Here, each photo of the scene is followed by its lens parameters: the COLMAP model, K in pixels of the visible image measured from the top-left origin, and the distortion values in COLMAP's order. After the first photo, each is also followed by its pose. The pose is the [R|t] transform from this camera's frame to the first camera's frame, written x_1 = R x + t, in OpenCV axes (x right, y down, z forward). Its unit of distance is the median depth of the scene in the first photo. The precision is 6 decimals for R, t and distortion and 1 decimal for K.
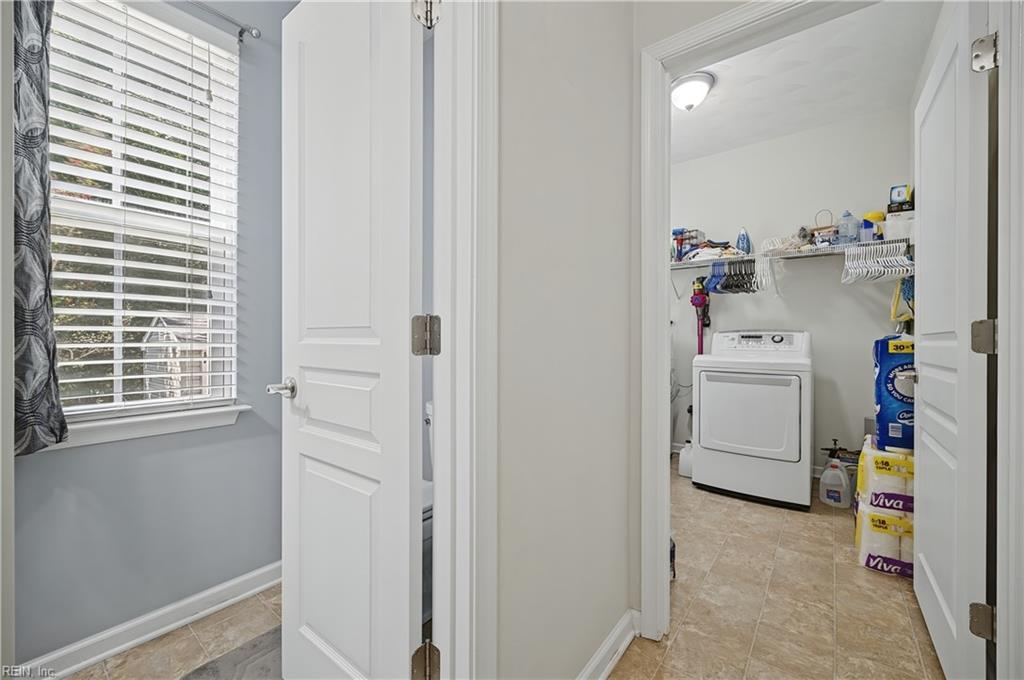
lens RADIAL K [[408.2, 0, 506.2], [0, 408.2, 338.5], [0, 0, 1]] dist [0.000437, -0.000762]
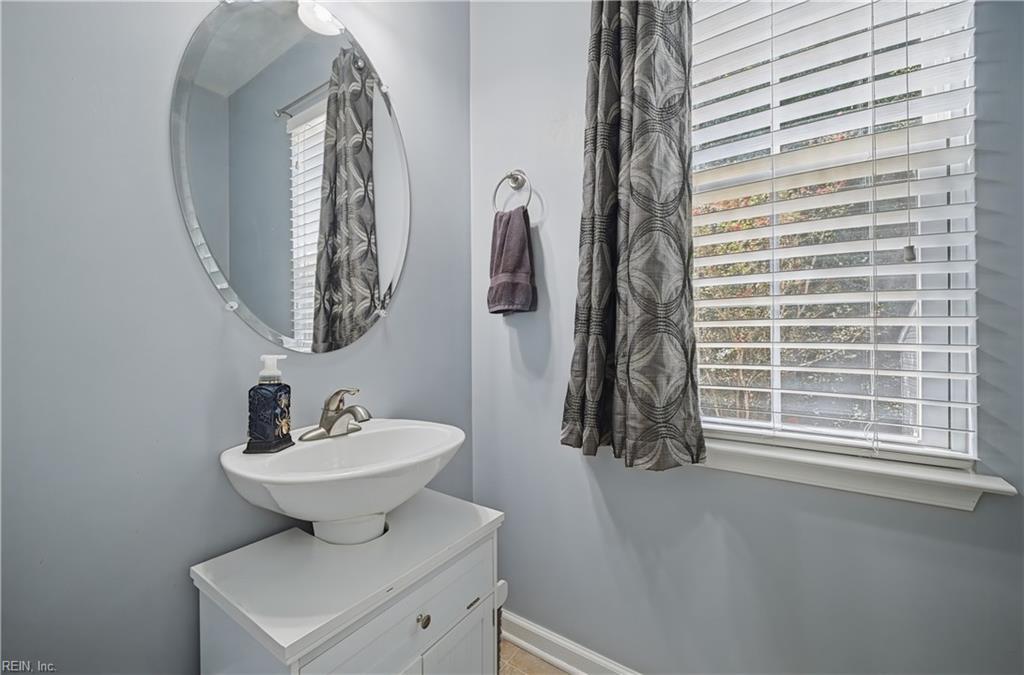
lens RADIAL K [[408.2, 0, 515.1], [0, 408.2, 334.0], [0, 0, 1]] dist [0.000437, -0.000762]
pose [[0.065879, -0.004547, -0.997817, -0.301875], [0.001366, 0.999989, -0.004467, -0.002326], [0.997827, -0.001069, 0.065884, 0.594062]]
